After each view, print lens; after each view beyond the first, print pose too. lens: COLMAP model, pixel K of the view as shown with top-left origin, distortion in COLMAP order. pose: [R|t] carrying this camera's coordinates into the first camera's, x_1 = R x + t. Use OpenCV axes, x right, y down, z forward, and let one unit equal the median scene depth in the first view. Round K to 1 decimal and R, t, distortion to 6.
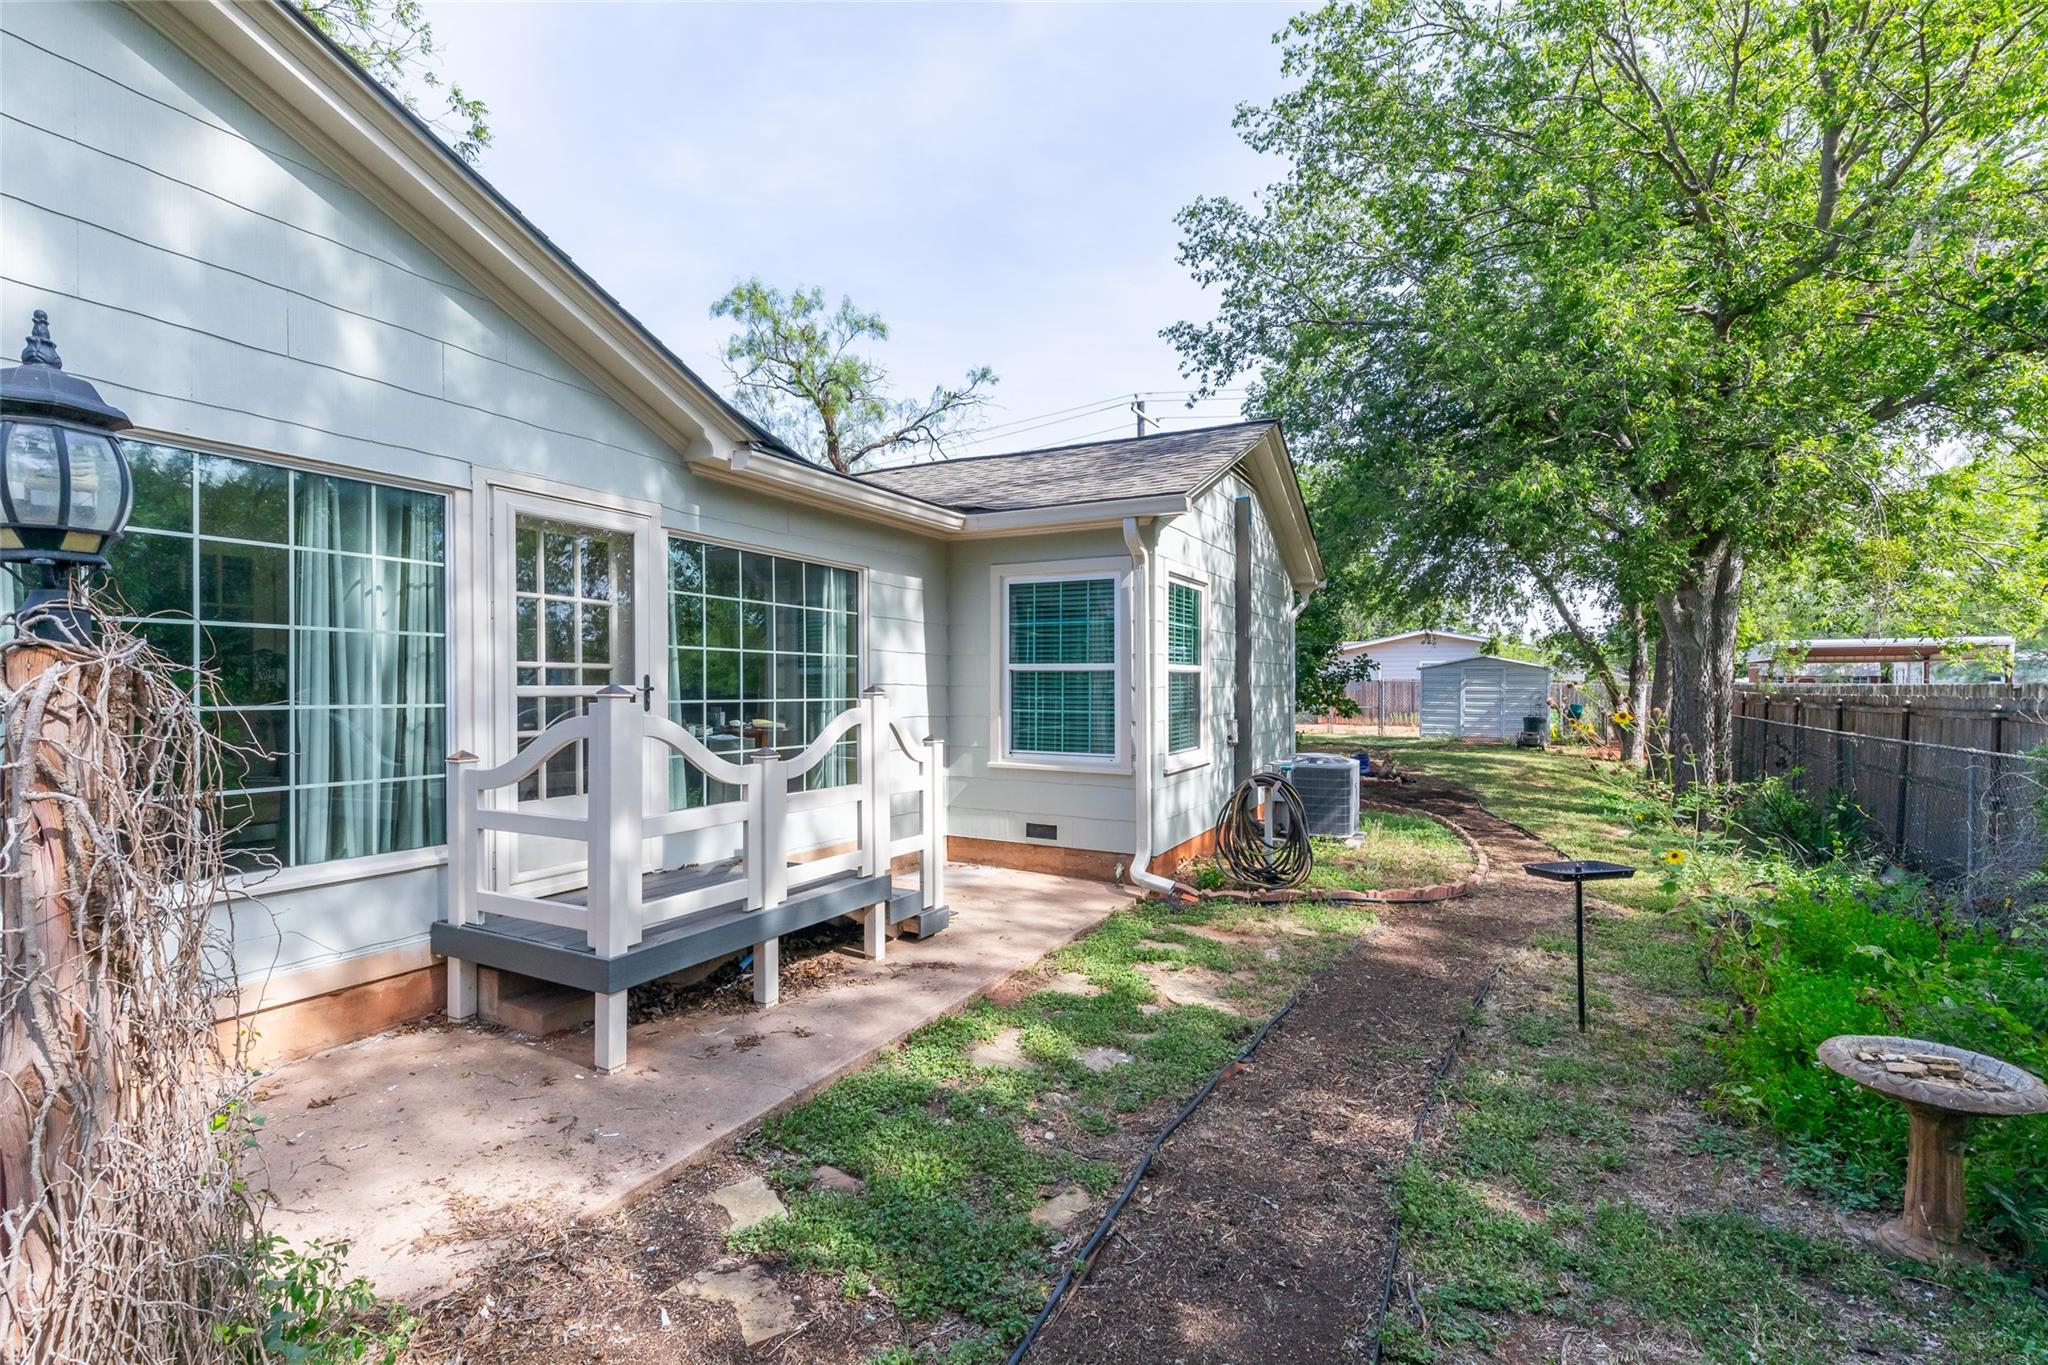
lens RADIAL K [[932.2, 0, 1014.1], [0, 932.2, 681.4], [0, 0, 1]] dist [-0.001122, -0.017207]
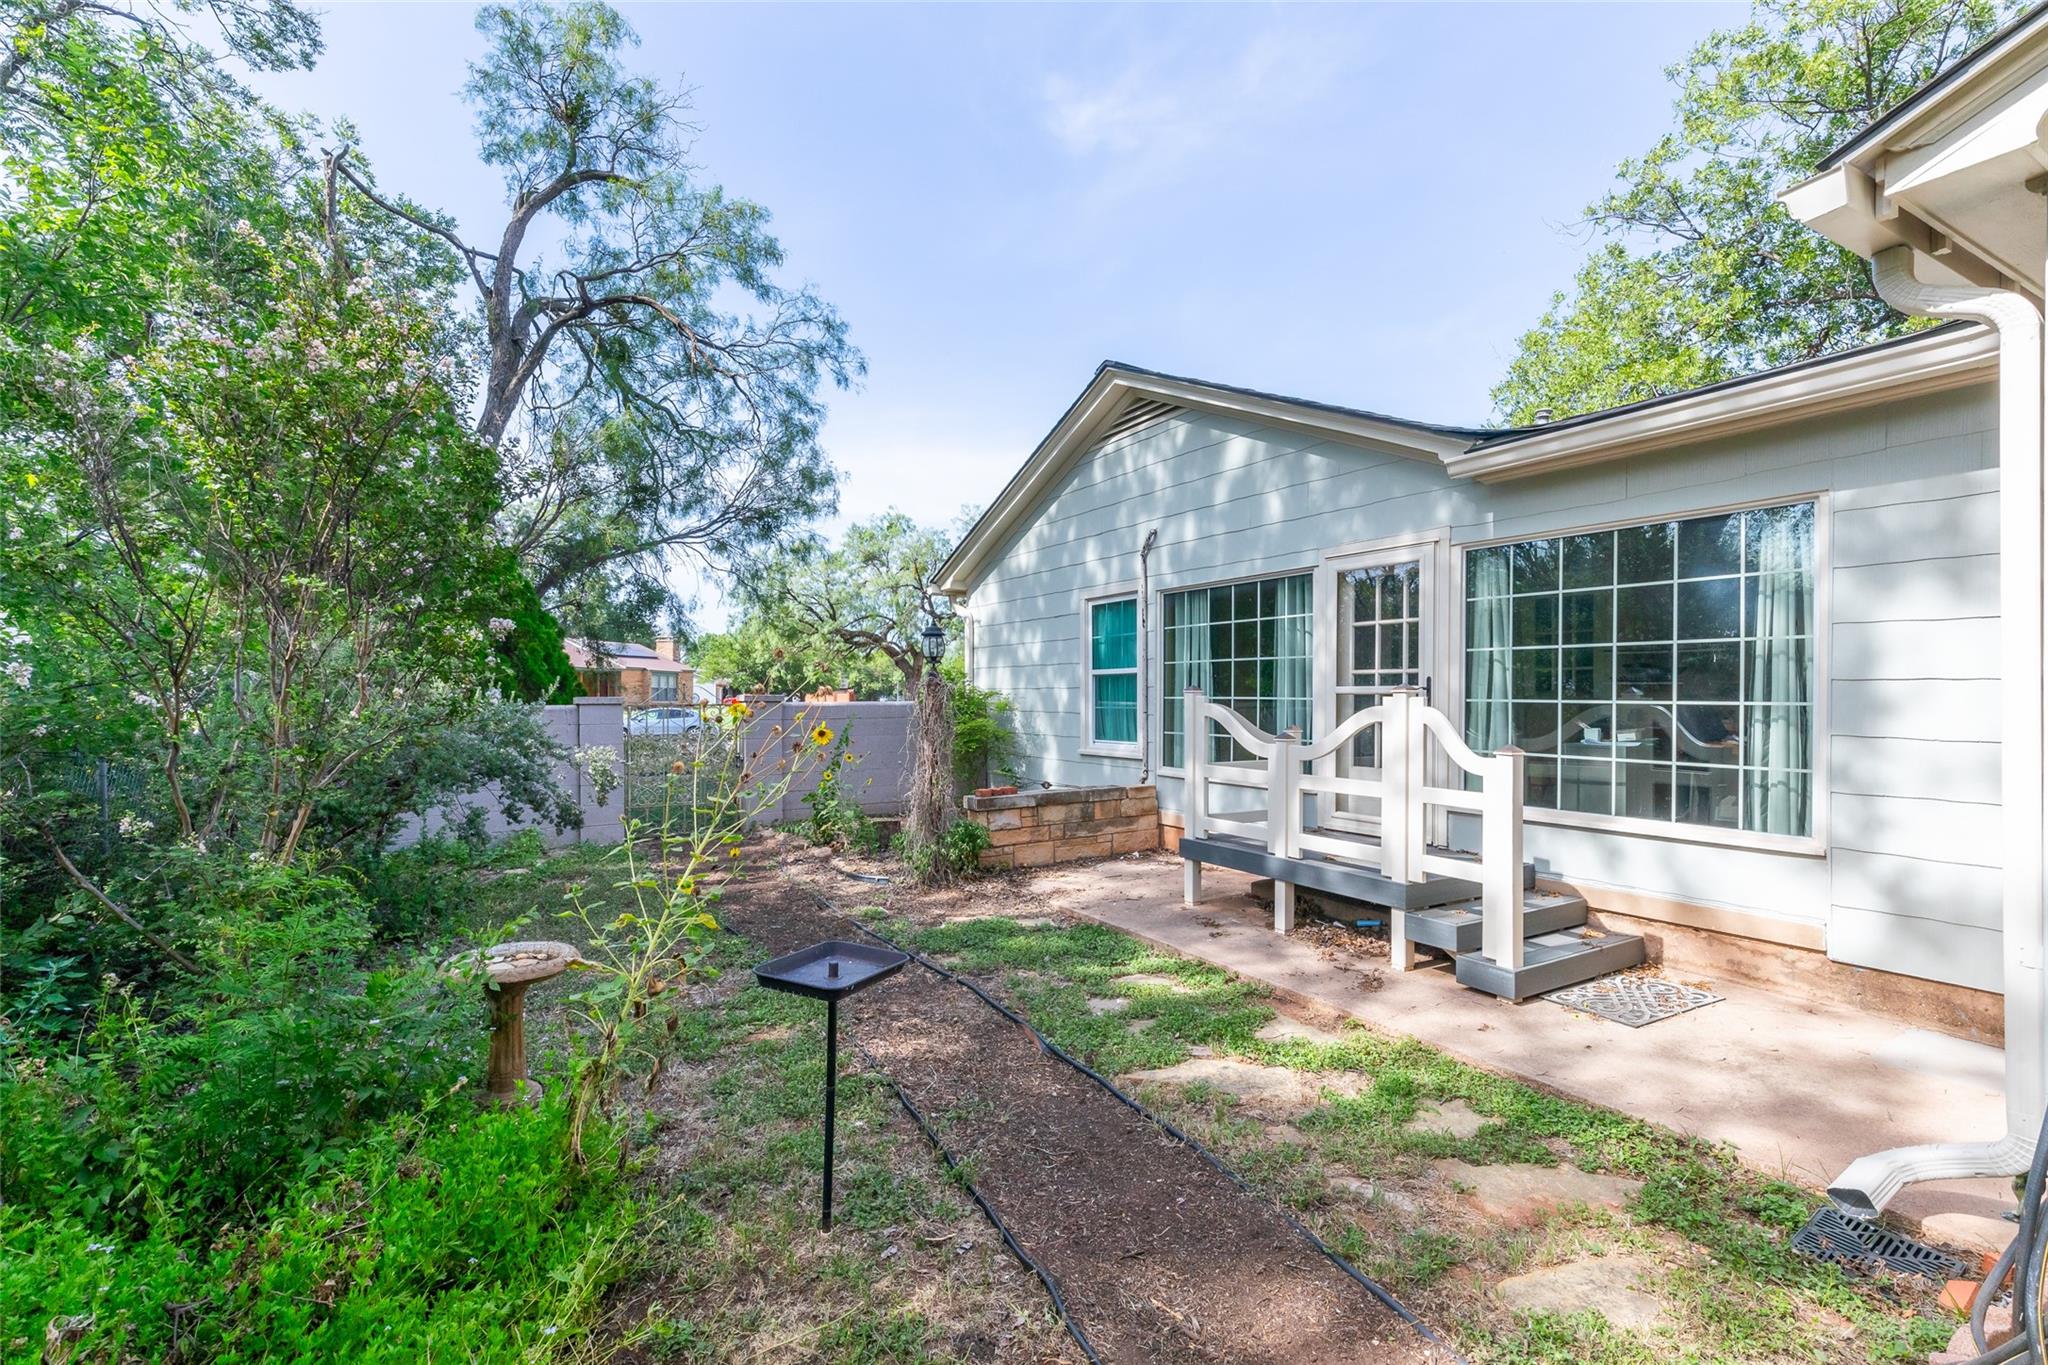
lens RADIAL K [[932.2, 0, 1014.1], [0, 932.2, 681.4], [0, 0, 1]] dist [-0.001122, -0.017207]
pose [[-0.539785, -0.004536, -0.841790, 0.968513], [0.011006, 0.999862, -0.012446, 0.008754], [0.841731, -0.015983, -0.539661, 1.300868]]
